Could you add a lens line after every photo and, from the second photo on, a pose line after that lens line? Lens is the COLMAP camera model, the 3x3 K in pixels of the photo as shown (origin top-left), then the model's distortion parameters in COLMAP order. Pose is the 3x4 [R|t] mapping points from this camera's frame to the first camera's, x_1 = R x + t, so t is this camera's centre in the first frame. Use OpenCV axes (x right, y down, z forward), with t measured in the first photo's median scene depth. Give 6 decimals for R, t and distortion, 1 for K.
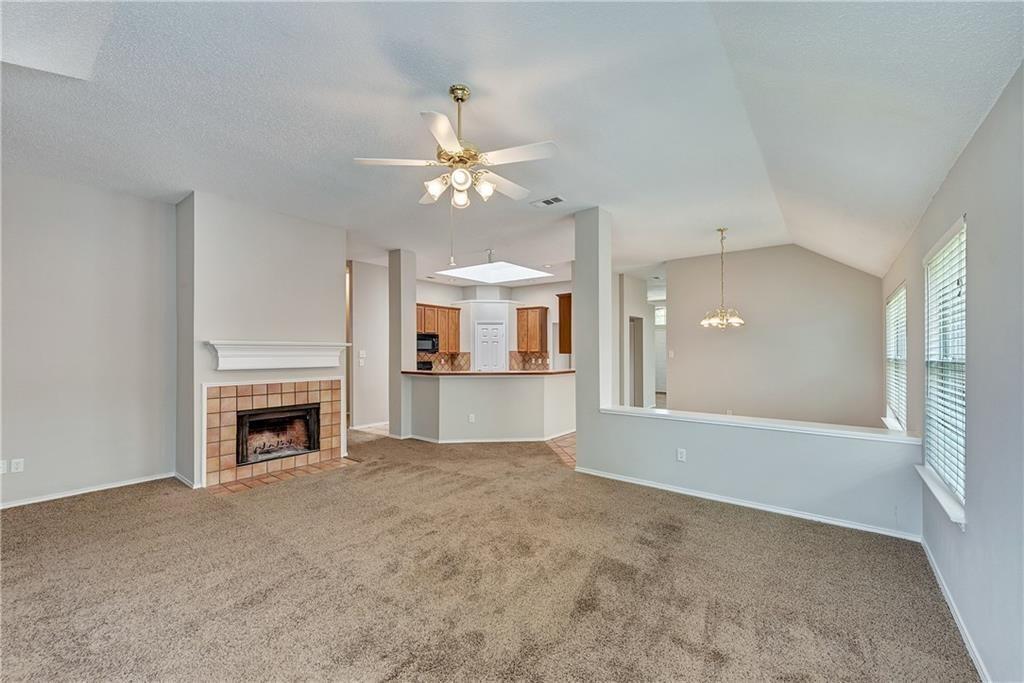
lens RADIAL K [[407.9, 0, 507.3], [0, 407.9, 343.7], [0, 0, 1]] dist [-0.000189, -0.000106]
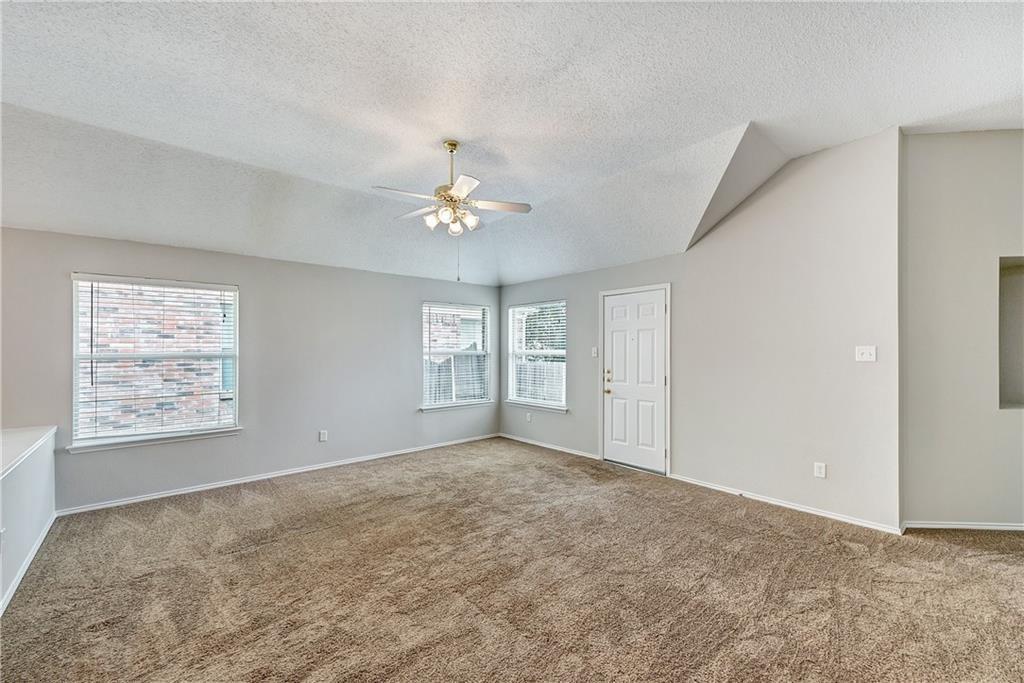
lens RADIAL K [[417.1, 0, 506.2], [0, 417.1, 343.2], [0, 0, 1]] dist [0.000312, 0.000030]
pose [[-0.980727, 0.004652, 0.195328, -0.263368], [-0.001755, 0.999466, -0.032617, 0.022899], [-0.195376, -0.032331, -0.980195, 1.105134]]
